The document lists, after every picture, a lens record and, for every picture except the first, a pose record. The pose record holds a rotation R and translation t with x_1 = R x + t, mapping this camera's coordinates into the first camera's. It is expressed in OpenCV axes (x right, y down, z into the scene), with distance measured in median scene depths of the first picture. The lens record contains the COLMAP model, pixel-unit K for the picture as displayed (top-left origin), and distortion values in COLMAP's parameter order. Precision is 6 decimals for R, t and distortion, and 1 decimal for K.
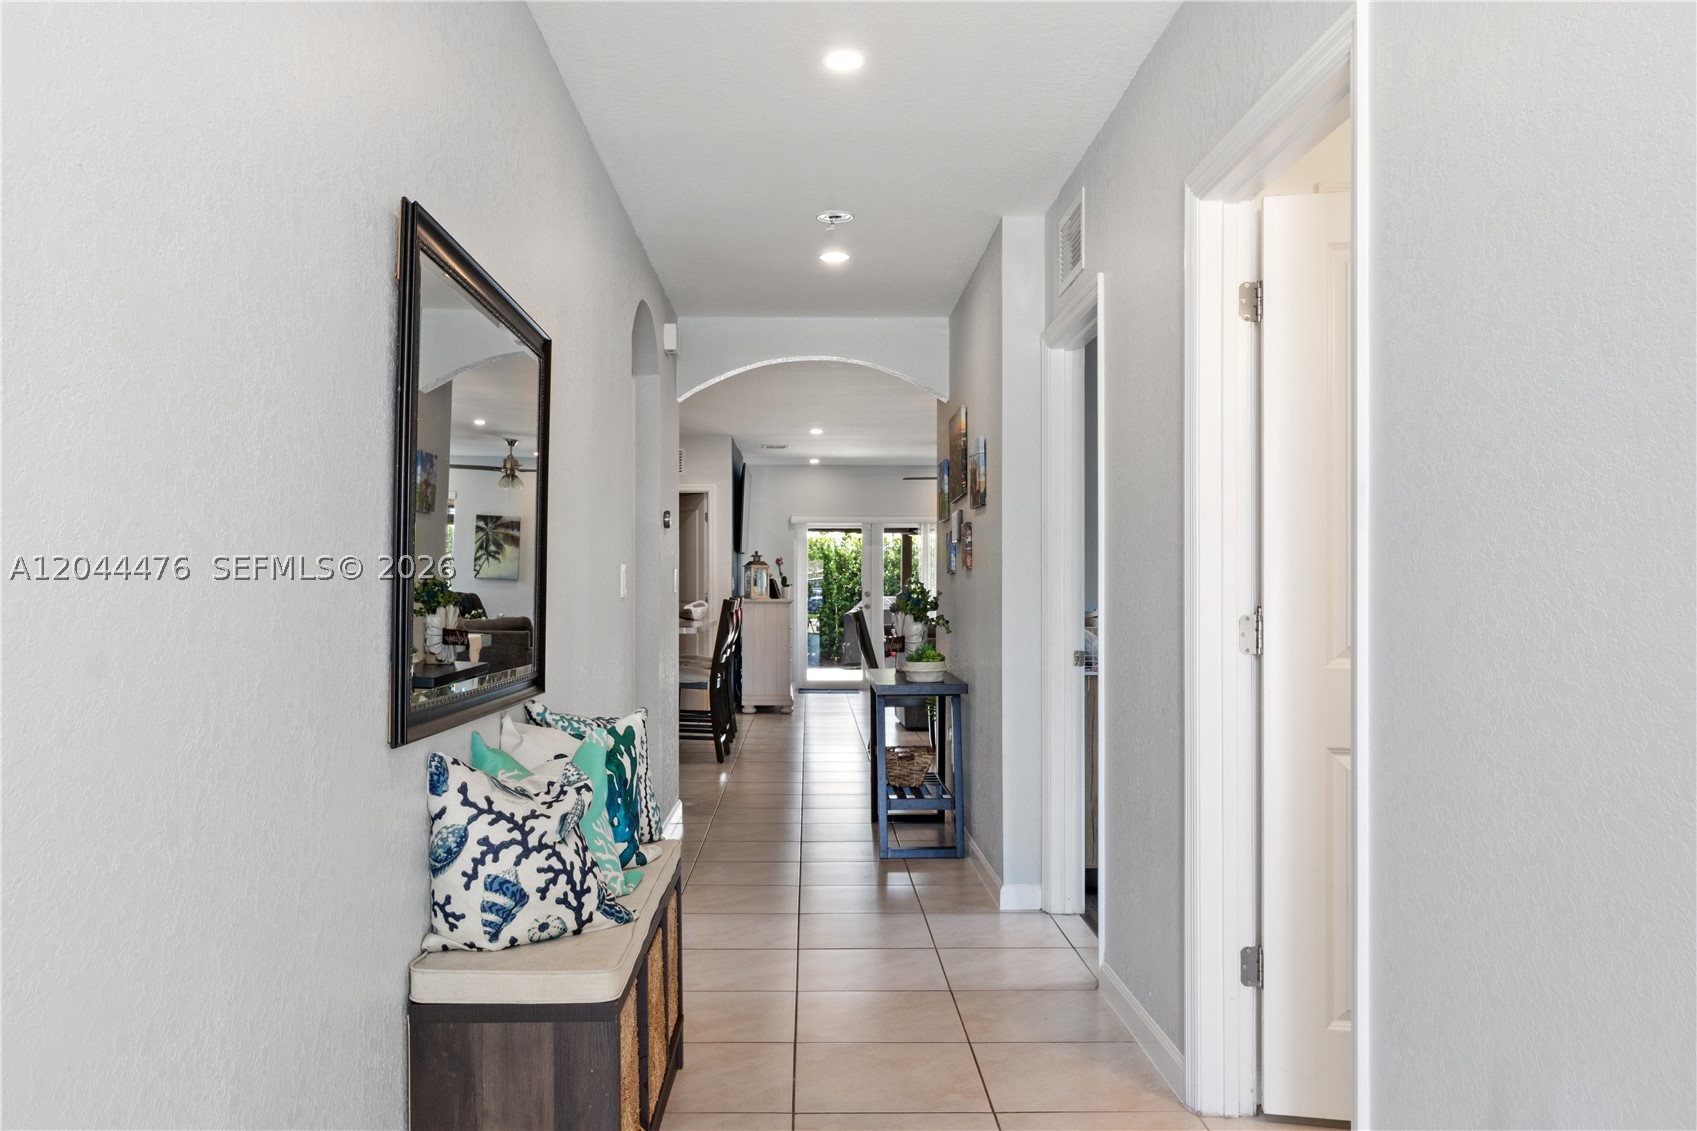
lens RADIAL K [[1340.3, 0, 848.5], [0, 1340.3, 565.5], [0, 0, 1]] dist [0.000038, -0.000025]
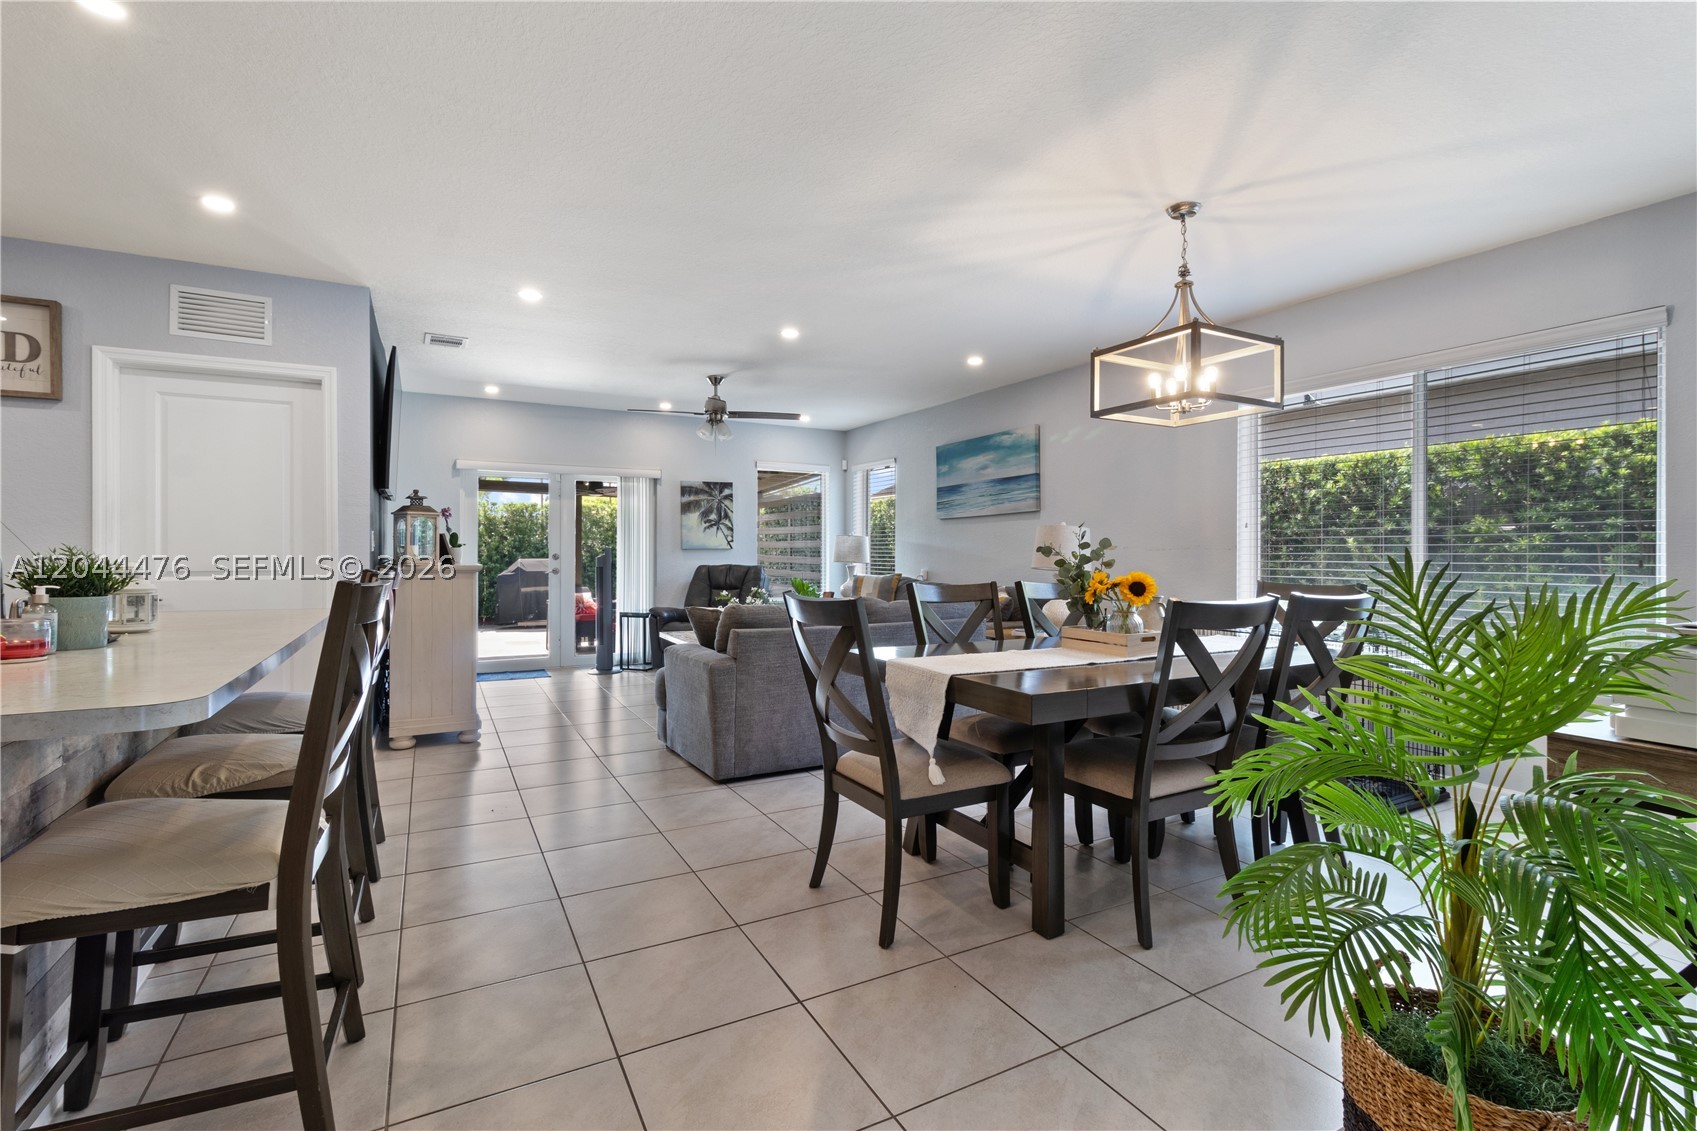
lens RADIAL K [[780.3, 0, 850.8], [0, 780.3, 548.8], [0, 0, 1]] dist [-0.001420, -0.000072]
pose [[0.893170, 0.001556, 0.449717, -0.048914], [-0.007406, 0.999909, 0.011249, 0.010965], [-0.449659, -0.013378, 0.893100, 0.556957]]
